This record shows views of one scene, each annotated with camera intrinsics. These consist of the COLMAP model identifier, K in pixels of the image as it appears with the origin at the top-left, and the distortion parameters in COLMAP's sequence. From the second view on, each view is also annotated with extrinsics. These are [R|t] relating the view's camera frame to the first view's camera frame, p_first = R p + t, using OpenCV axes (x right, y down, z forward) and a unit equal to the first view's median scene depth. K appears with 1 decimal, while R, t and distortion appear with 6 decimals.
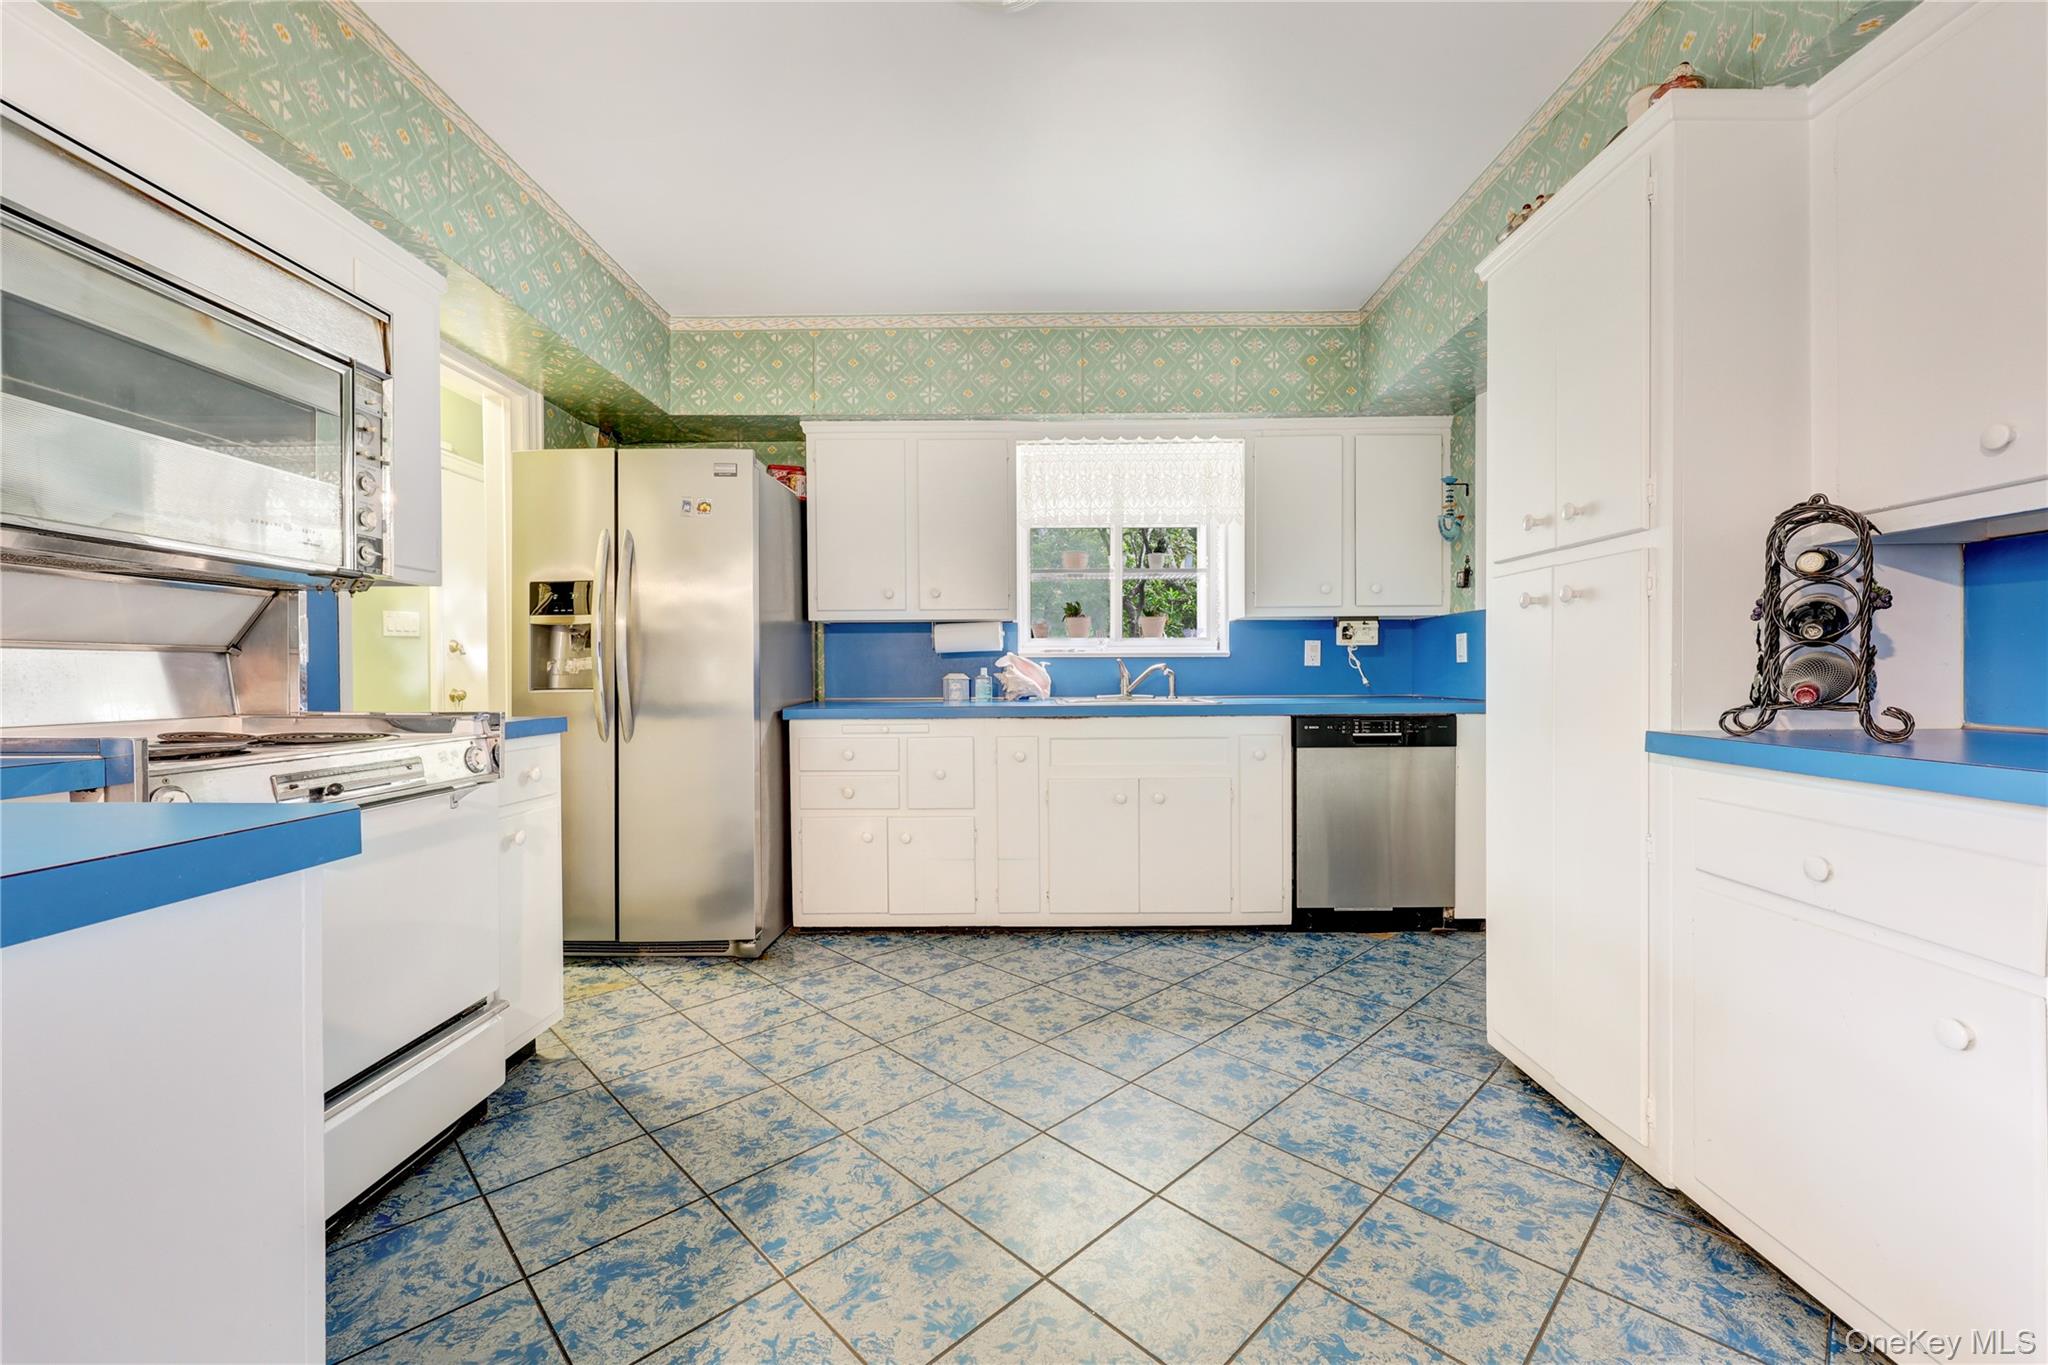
lens RADIAL K [[811.9, 0, 1035.0], [0, 811.9, 681.1], [0, 0, 1]] dist [0.001503, -0.000078]
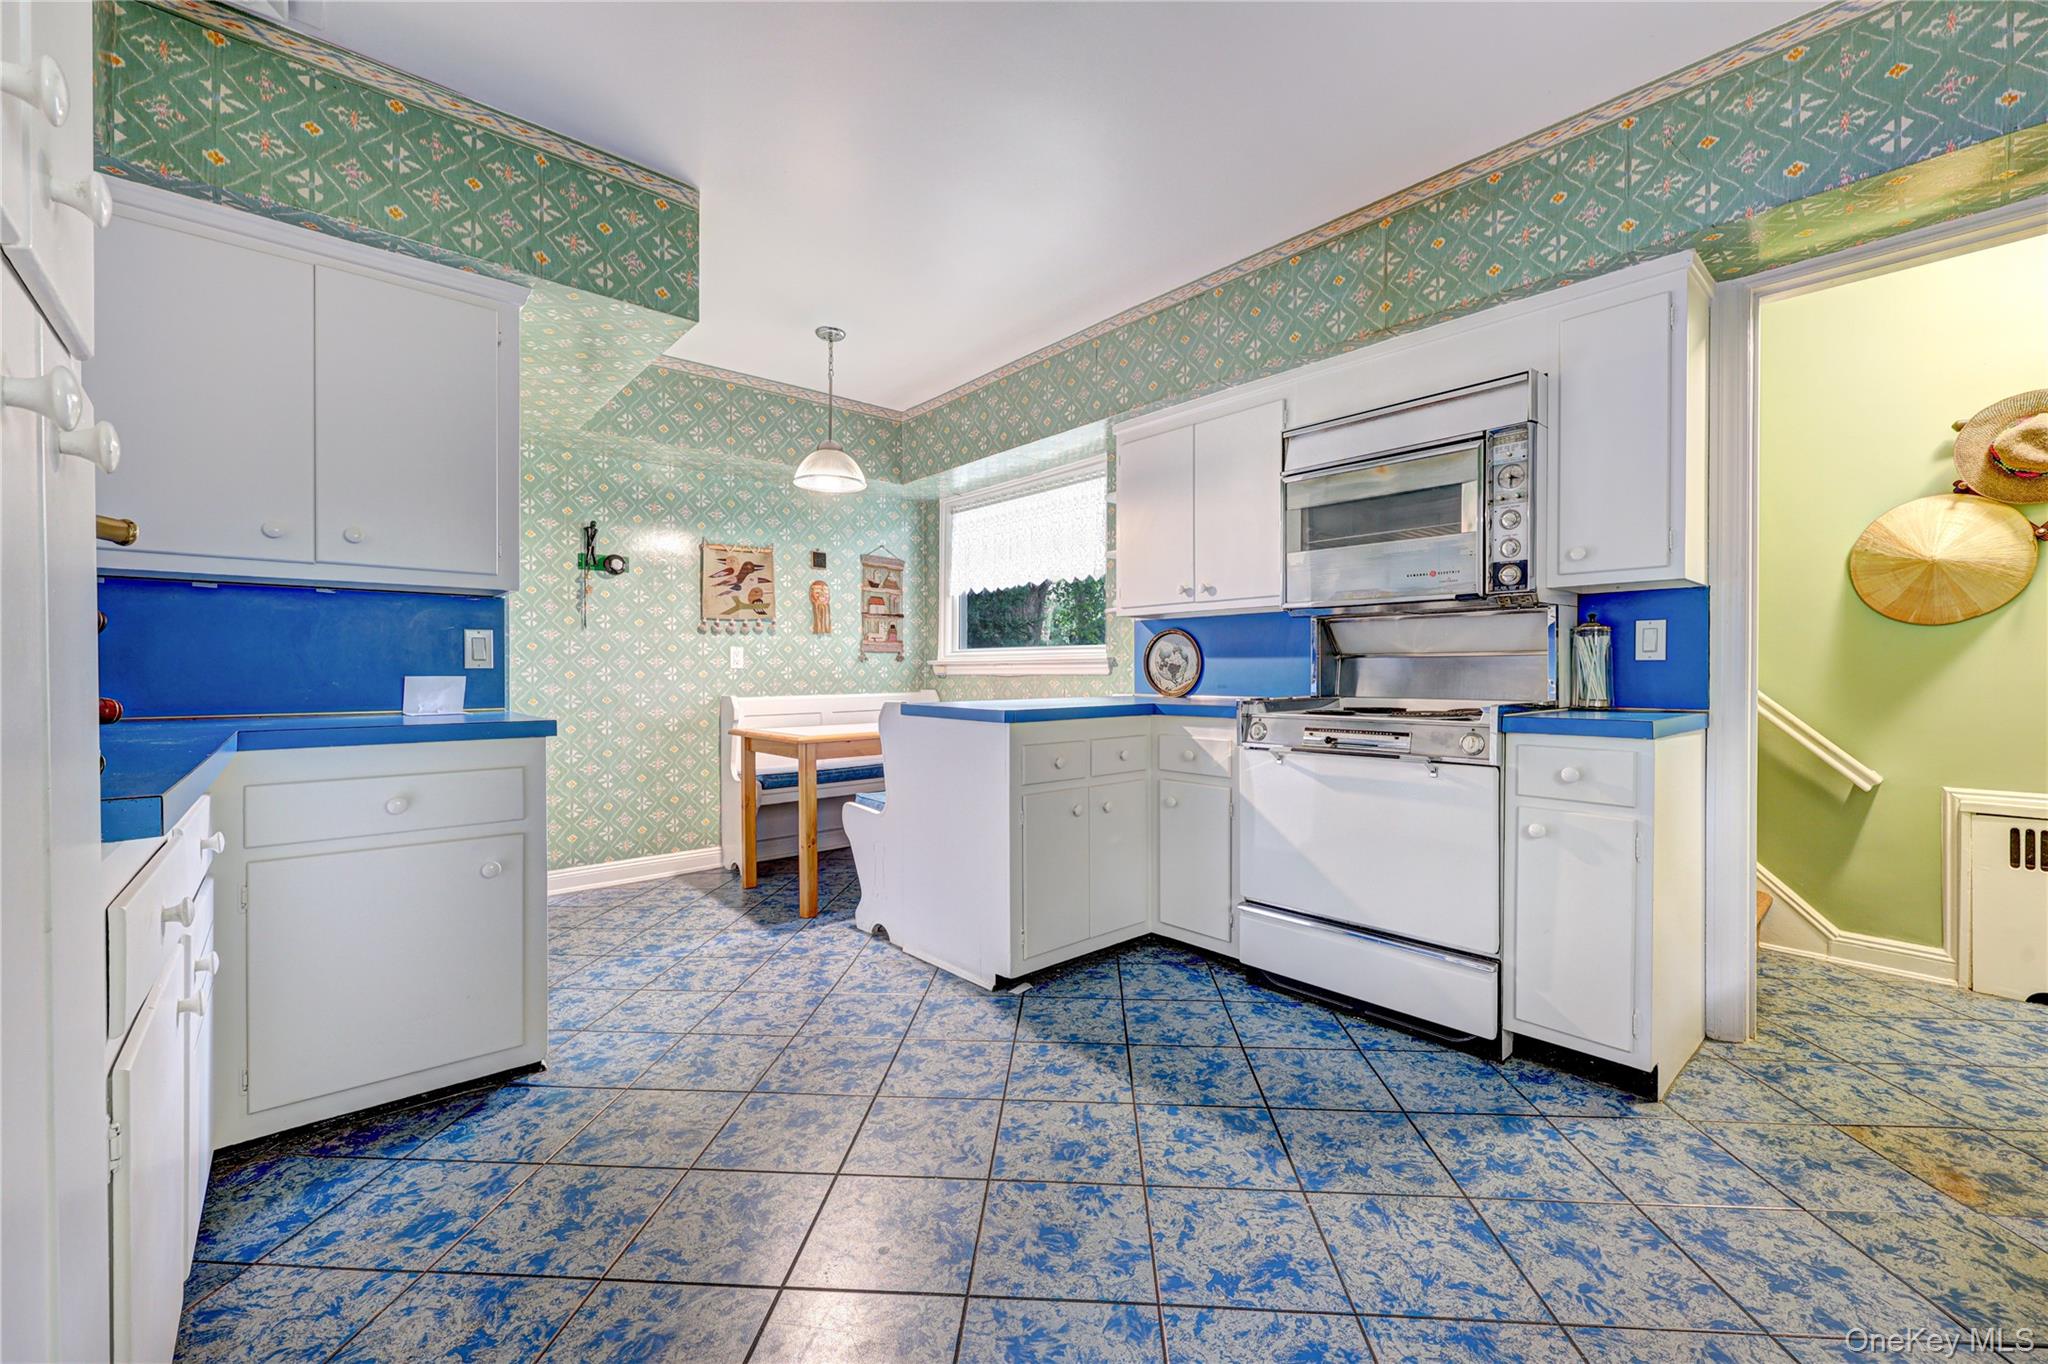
lens RADIAL K [[811.9, 0, 1032.3], [0, 811.9, 675.0], [0, 0, 1]] dist [0.001503, -0.000078]
pose [[-0.740315, 0.008707, -0.672204, 0.573136], [-0.000857, 0.999903, 0.013895, -0.019137], [0.672259, 0.010862, -0.740236, 1.443624]]
